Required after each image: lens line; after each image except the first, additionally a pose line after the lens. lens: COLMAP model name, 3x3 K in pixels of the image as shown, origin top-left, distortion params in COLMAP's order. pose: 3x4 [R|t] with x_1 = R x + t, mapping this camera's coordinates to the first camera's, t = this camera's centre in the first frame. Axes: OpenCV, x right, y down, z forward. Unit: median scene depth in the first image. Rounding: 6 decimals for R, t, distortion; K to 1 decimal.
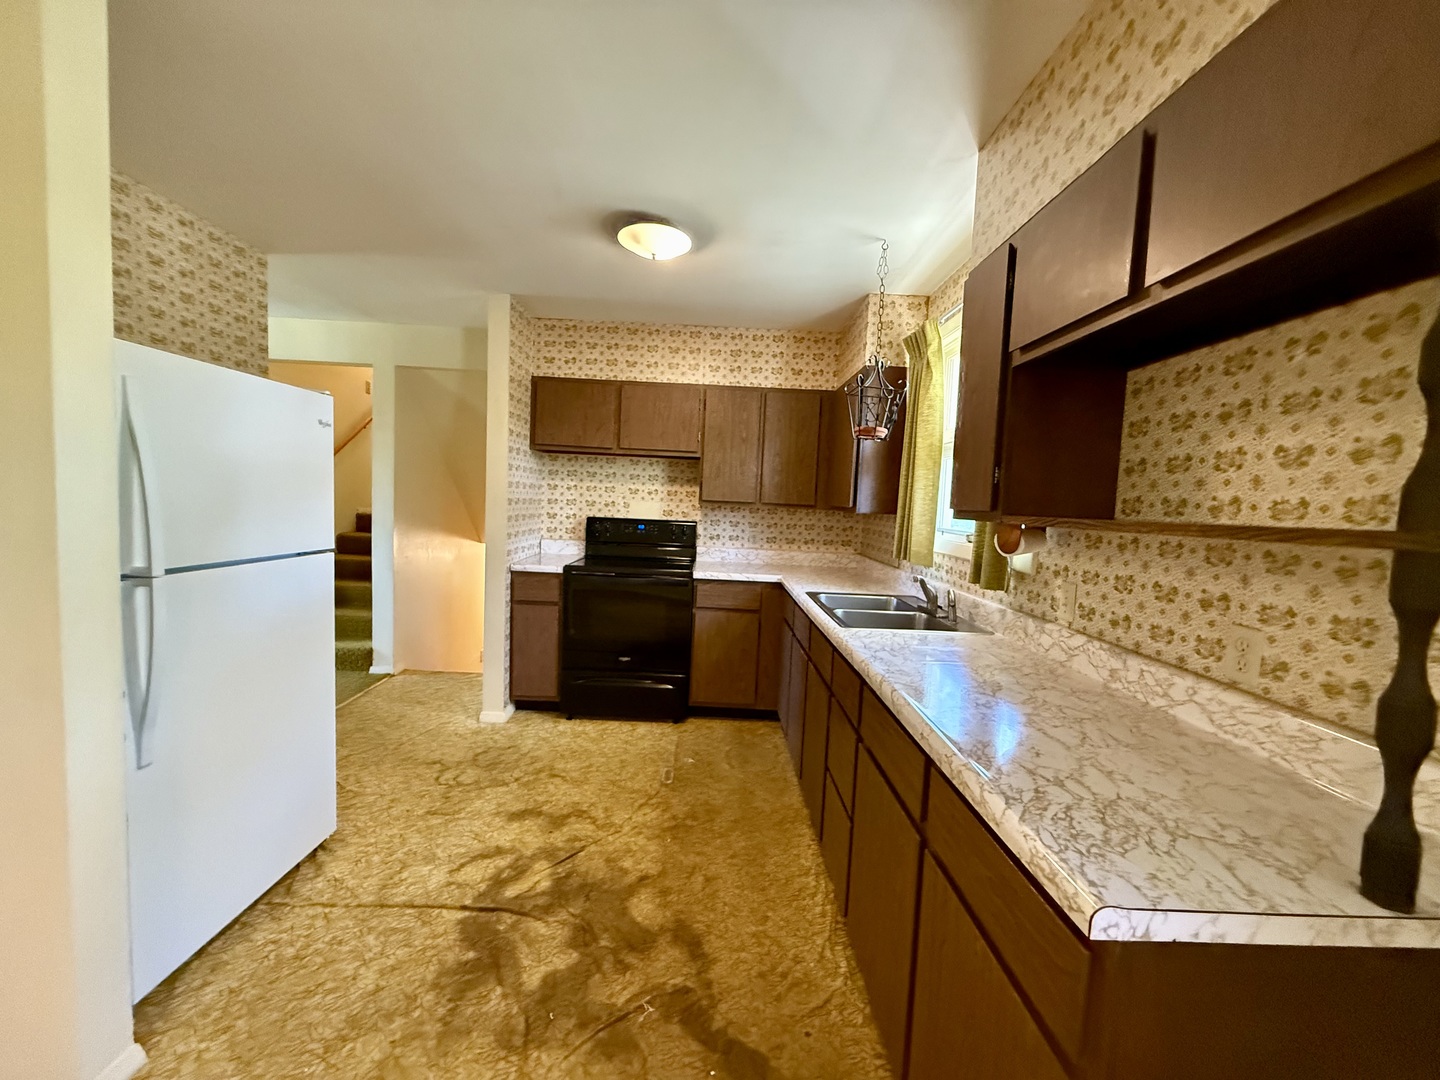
lens RADIAL K [[572.0, 0, 716.5], [0, 572.0, 542.6], [0, 0, 1]] dist [0.001223, -0.000681]
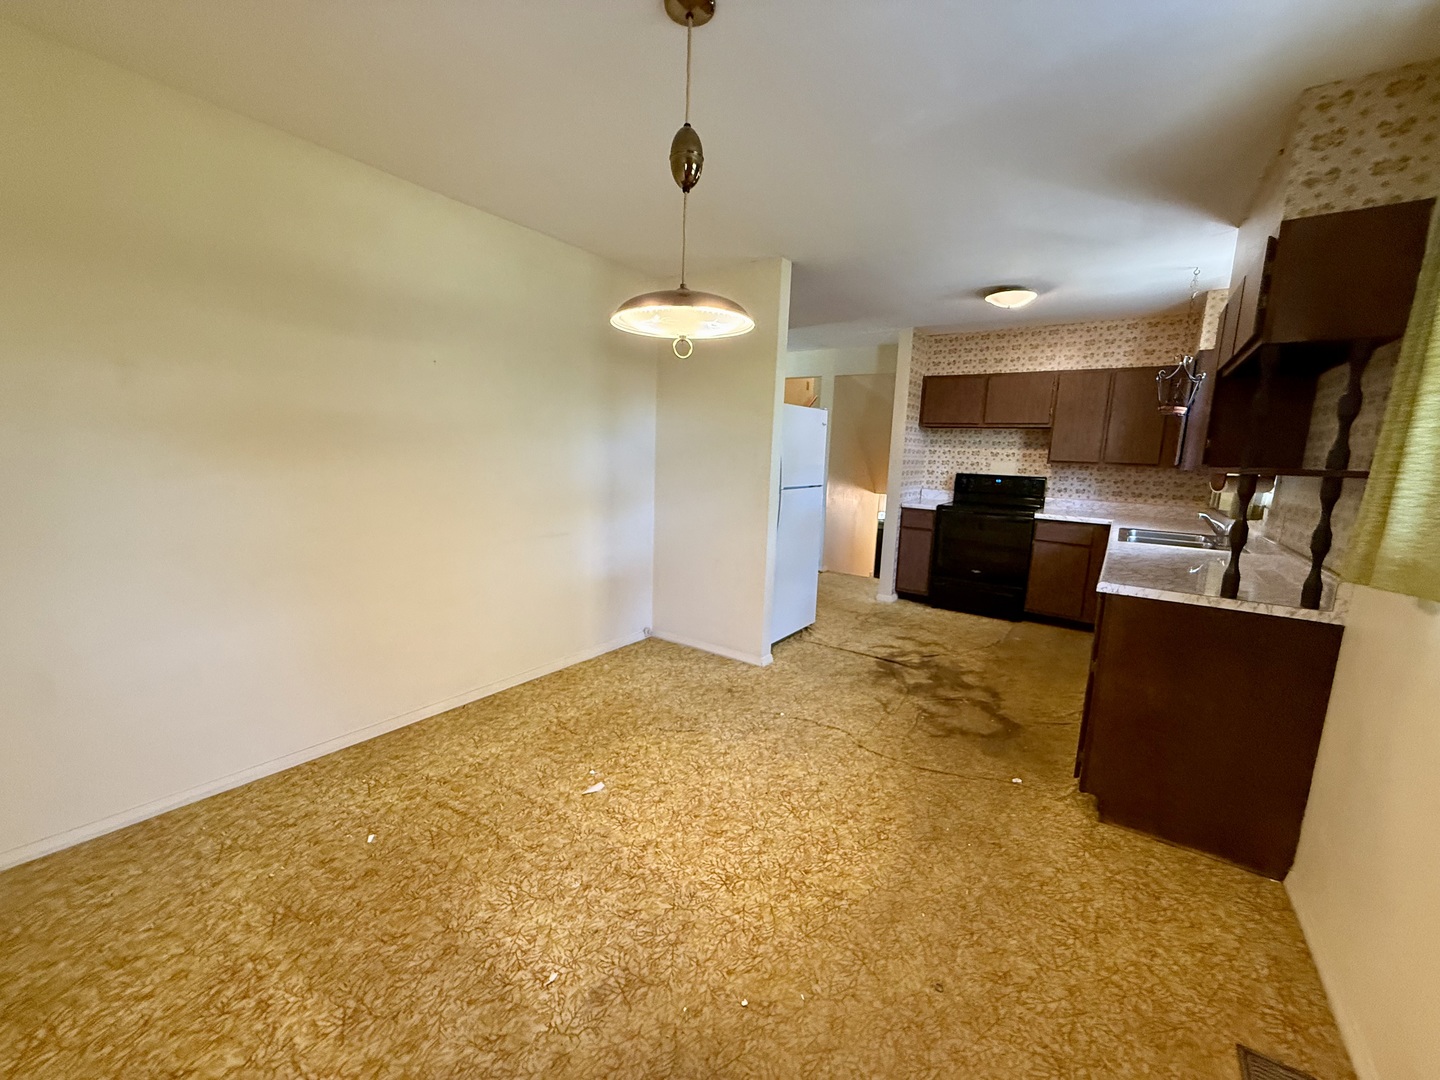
lens RADIAL K [[572.0, 0, 716.4], [0, 572.0, 543.0], [0, 0, 1]] dist [0.001223, -0.000681]
pose [[0.809103, 0.077178, -0.582577, 0.205366], [-0.039394, 0.996232, 0.077266, 0.064762], [0.586345, -0.039566, 0.809095, -0.780928]]
